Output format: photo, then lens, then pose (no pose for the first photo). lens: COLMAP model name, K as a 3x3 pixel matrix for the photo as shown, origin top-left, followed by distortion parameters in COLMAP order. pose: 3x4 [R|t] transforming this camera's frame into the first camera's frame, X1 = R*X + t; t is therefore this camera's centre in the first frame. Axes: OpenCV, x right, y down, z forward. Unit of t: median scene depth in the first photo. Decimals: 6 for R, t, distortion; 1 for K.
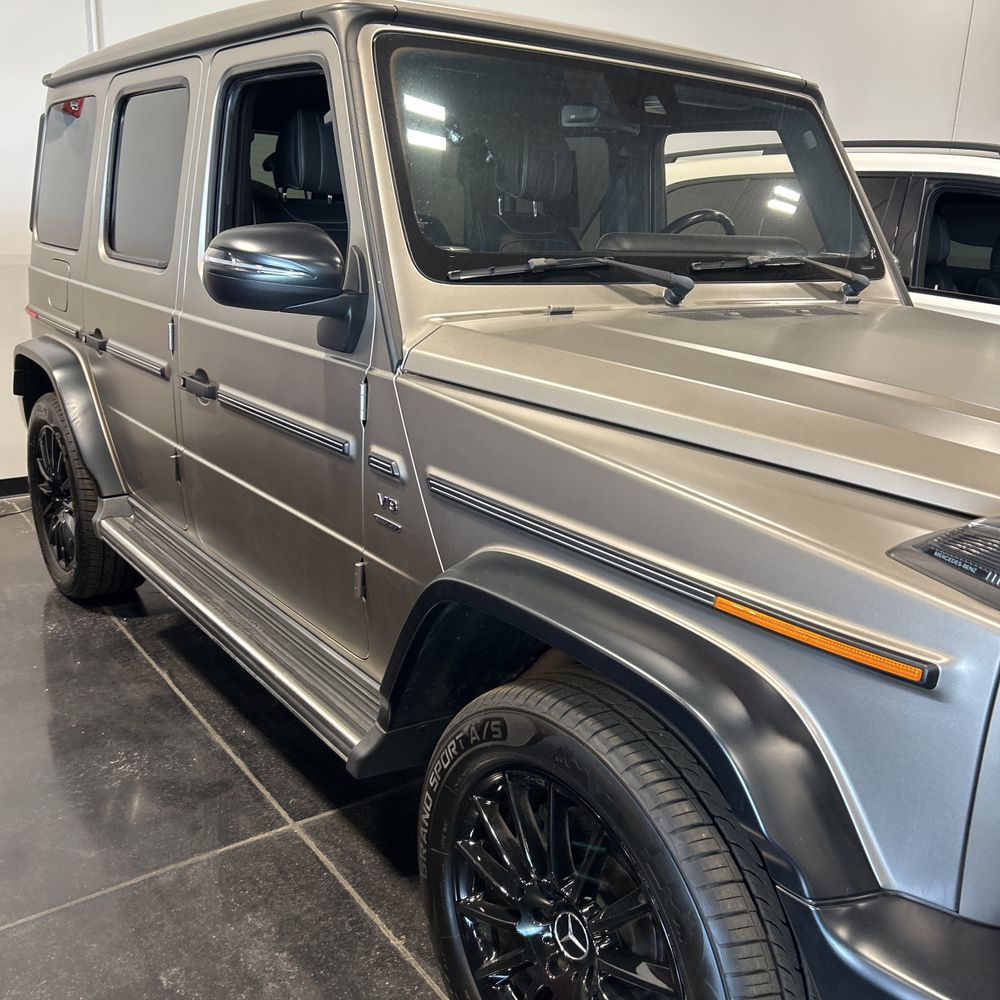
lens RADIAL K [[998.2, 0, 501.1], [0, 998.2, 466.2], [0, 0, 1]] dist [0.098450, -0.173478]
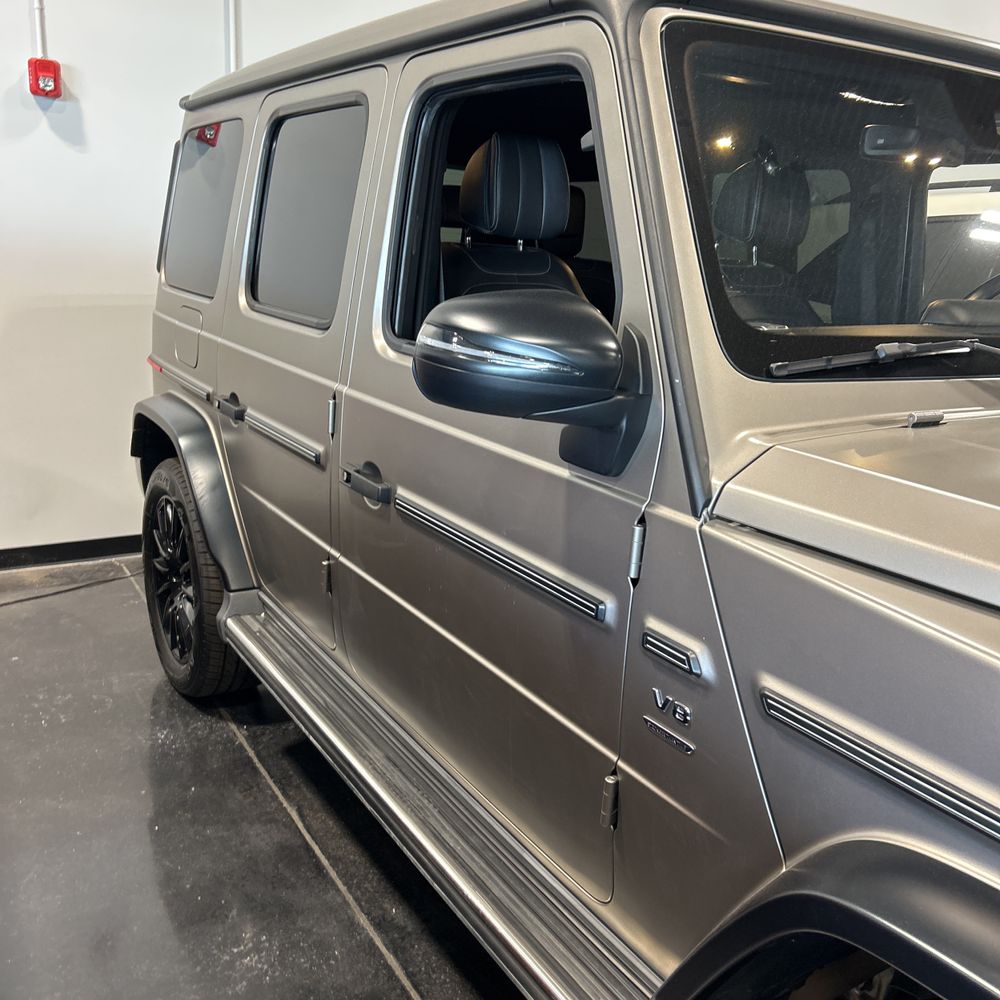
lens RADIAL K [[998.0, 0, 500.0], [0, 998.0, 477.8], [0, 0, 1]] dist [0.091422, -0.156620]
pose [[0.995597, 0.035900, -0.086588, -0.113465], [-0.037593, 0.999131, -0.018000, -0.064693], [0.085867, 0.021176, 0.996082, 0.204512]]
